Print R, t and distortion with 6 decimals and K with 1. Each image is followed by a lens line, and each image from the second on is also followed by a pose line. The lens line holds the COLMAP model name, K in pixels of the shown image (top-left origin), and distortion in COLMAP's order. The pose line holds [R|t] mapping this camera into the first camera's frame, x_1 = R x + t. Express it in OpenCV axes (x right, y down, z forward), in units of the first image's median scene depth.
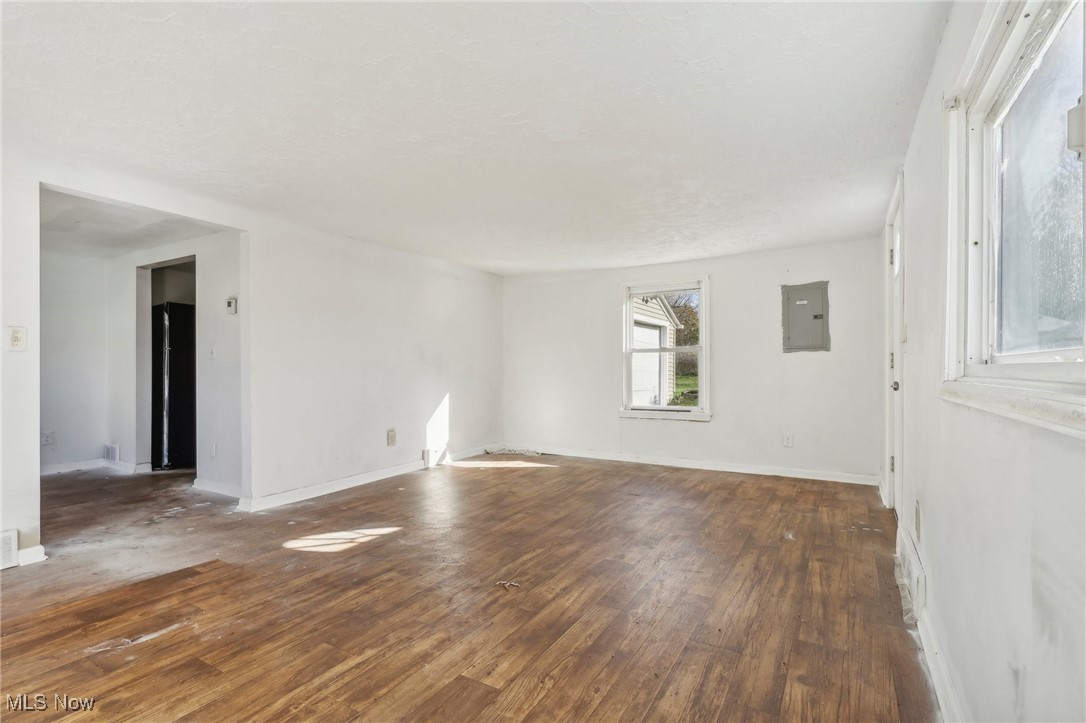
lens RADIAL K [[512.9, 0, 535.7], [0, 512.9, 358.6], [0, 0, 1]] dist [-0.004524, -0.000064]
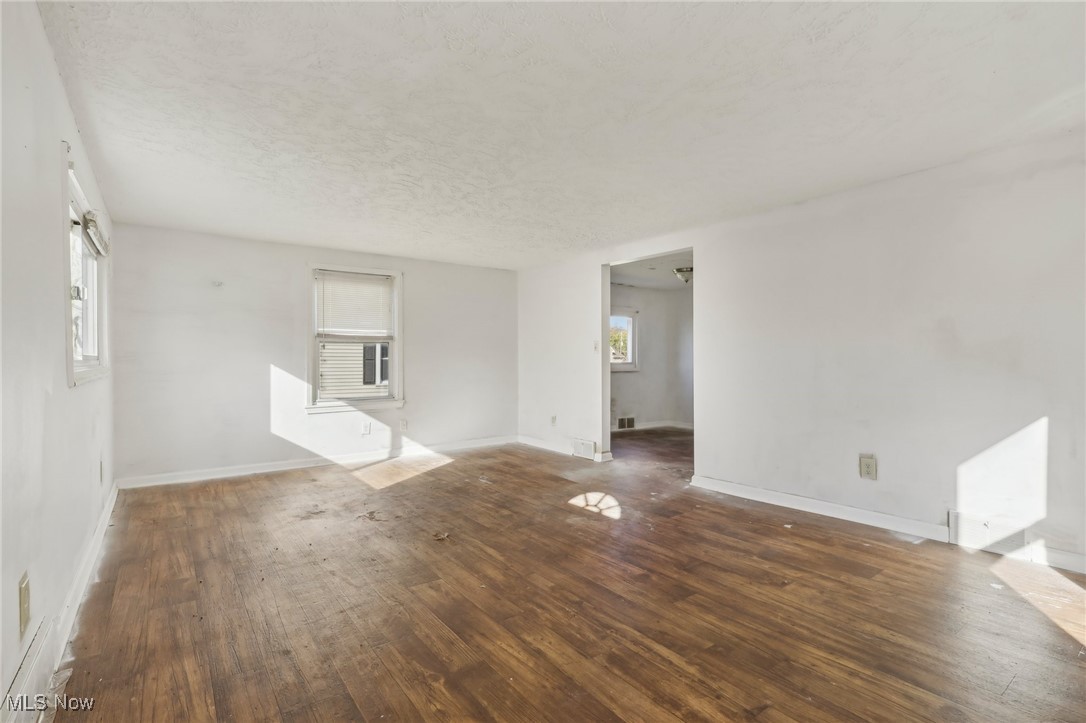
lens RADIAL K [[511.3, 0, 546.1], [0, 511.3, 318.5], [0, 0, 1]] dist [-0.007729, 0.000155]
pose [[-0.373931, -0.077795, -0.924188, 0.831513], [0.010308, 0.996066, -0.088016, 0.019596], [0.927399, -0.042439, -0.371658, 1.371909]]
